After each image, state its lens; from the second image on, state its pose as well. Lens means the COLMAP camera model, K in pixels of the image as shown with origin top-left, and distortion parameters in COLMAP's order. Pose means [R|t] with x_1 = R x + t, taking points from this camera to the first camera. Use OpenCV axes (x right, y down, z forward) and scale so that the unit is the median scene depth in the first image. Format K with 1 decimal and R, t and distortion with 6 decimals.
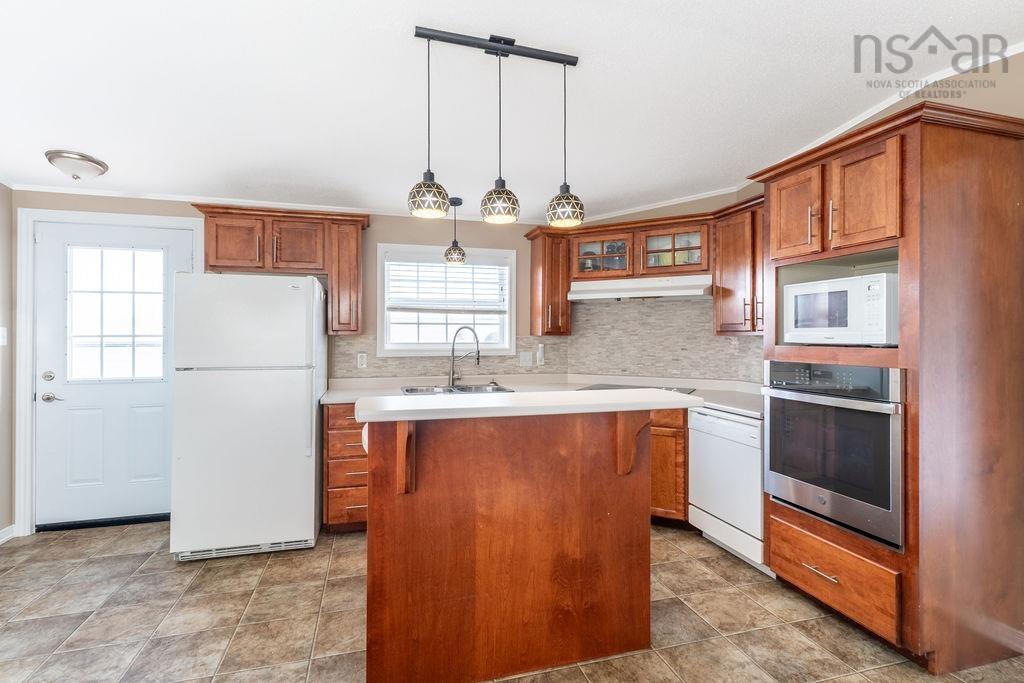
lens RADIAL K [[483.5, 0, 509.8], [0, 483.5, 336.2], [0, 0, 1]] dist [0.002178, -0.000147]
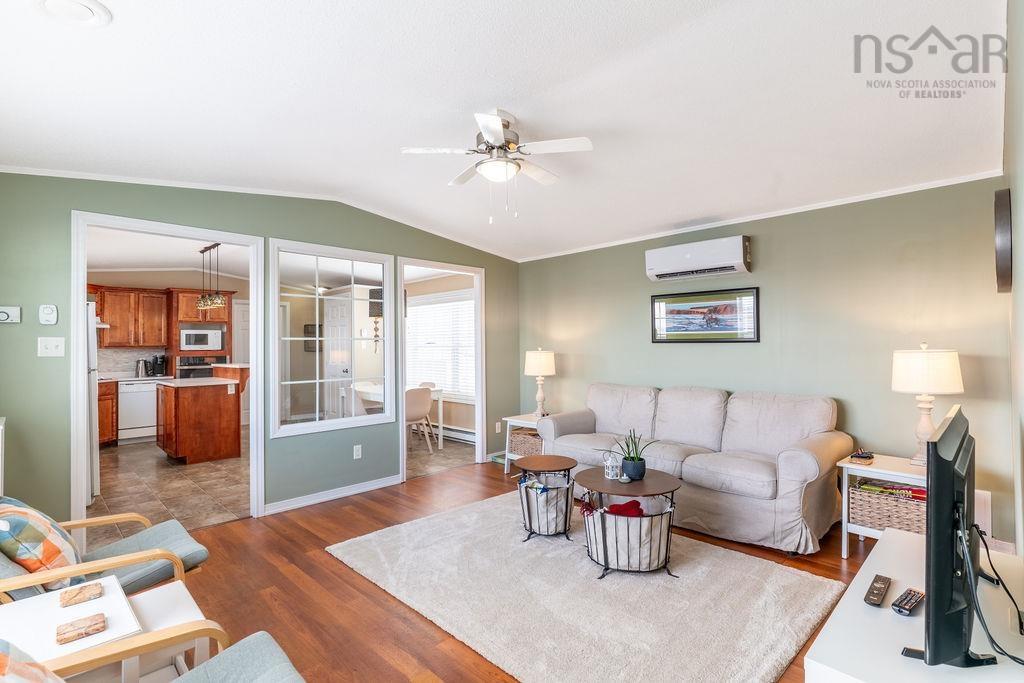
lens RADIAL K [[486.4, 0, 516.4], [0, 486.4, 331.8], [0, 0, 1]] dist [0.001162, 0.000023]
pose [[-0.490188, 0.030594, 0.871080, -2.215909], [0.015100, 0.999532, -0.026608, 0.009598], [-0.871486, 0.000110, -0.490421, 0.526089]]
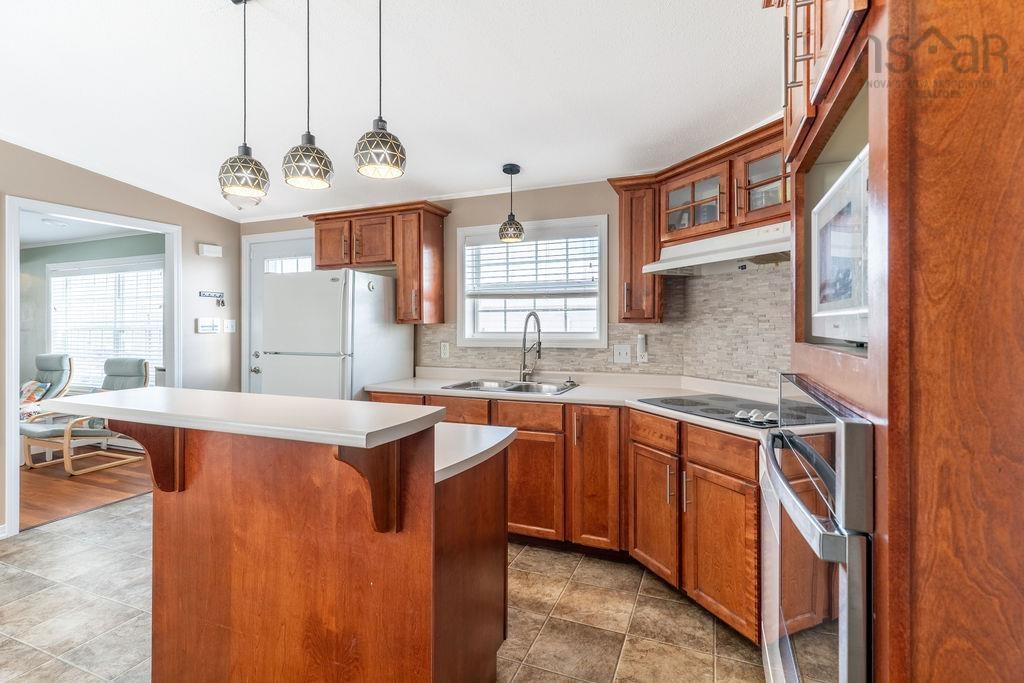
lens RADIAL K [[488.7, 0, 509.6], [0, 488.7, 326.9], [0, 0, 1]] dist [0.003859, 0.000702]
pose [[0.782493, -0.001072, -0.622658, 0.485138], [0.004143, 0.999985, 0.003484, 0.001356], [0.622646, -0.005306, 0.782486, 0.357650]]
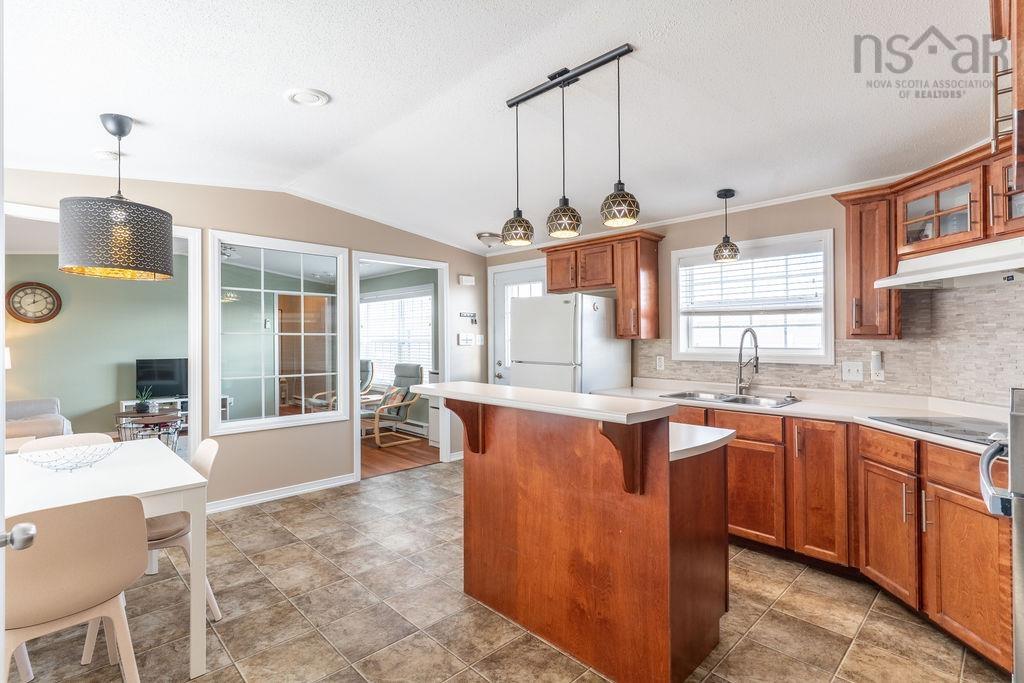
lens RADIAL K [[488.7, 0, 509.6], [0, 488.7, 326.9], [0, 0, 1]] dist [0.003859, 0.000702]
pose [[0.474450, -0.022611, -0.879992, 0.576802], [-0.001509, 0.999648, -0.026499, 0.000397], [0.880281, 0.013900, 0.474249, 0.222565]]
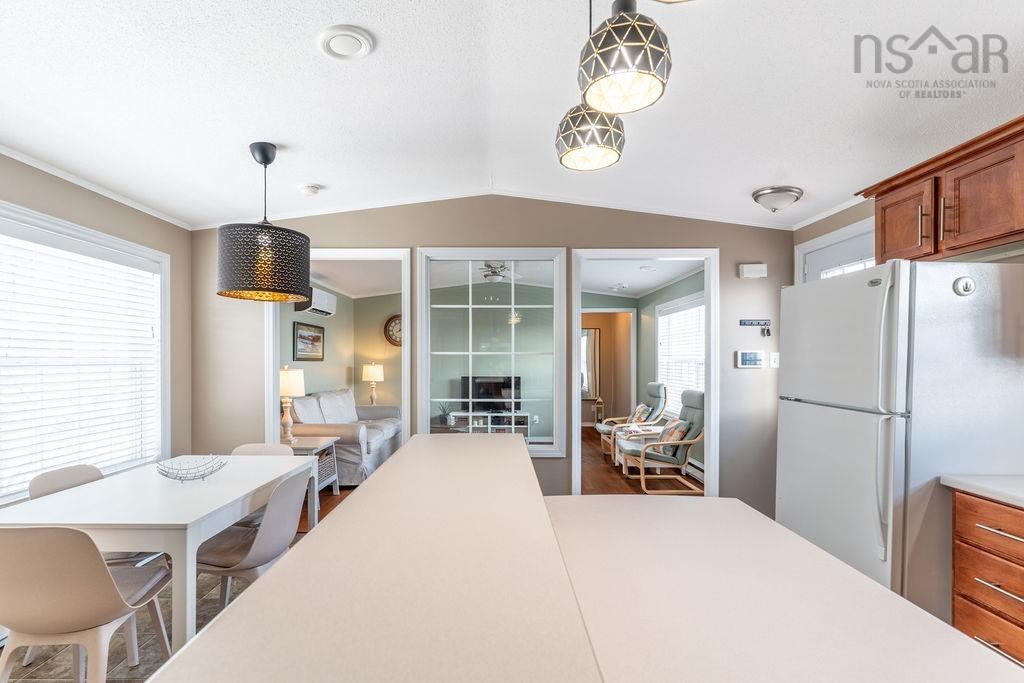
lens RADIAL K [[493.2, 0, 491.5], [0, 493.2, 363.7], [0, 0, 1]] dist [0.000300, -0.000231]
pose [[-0.284455, 0.009416, -0.958643, 0.278804], [-0.003296, 0.999936, 0.010800, -0.002597], [0.958684, 0.006231, -0.284406, 0.641927]]
